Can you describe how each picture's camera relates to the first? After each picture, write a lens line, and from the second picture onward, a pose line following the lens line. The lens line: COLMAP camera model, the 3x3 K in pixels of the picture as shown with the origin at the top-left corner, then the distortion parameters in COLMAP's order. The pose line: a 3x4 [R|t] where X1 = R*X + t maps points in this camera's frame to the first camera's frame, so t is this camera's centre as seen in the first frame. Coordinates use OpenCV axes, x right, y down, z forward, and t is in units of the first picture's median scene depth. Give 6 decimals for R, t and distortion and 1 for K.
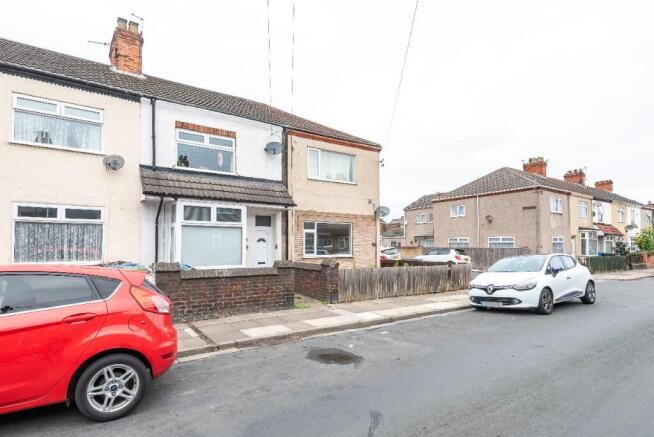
lens RADIAL K [[293.0, 0, 327.0], [0, 293.0, 218.5], [0, 0, 1]] dist [0.034123, -0.020222]
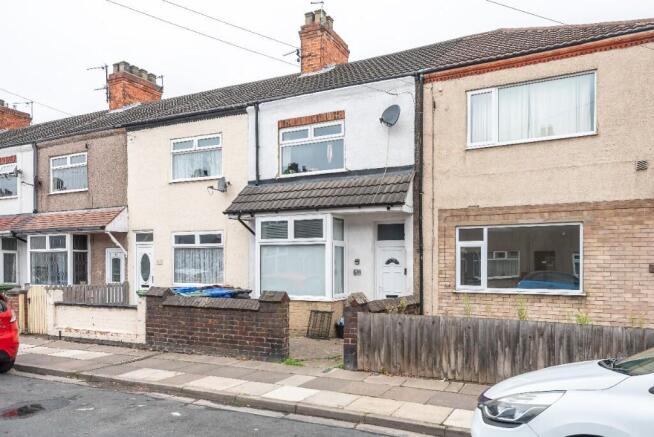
lens RADIAL K [[433.0, 0, 327.0], [0, 433.0, 246.2], [0, 0, 1]] dist [0.025888, 0.000599]
pose [[0.577318, -0.039691, -0.815554, 0.553973], [0.071514, 0.997437, 0.002081, 0.031448], [0.813382, -0.059525, 0.578677, 0.374894]]
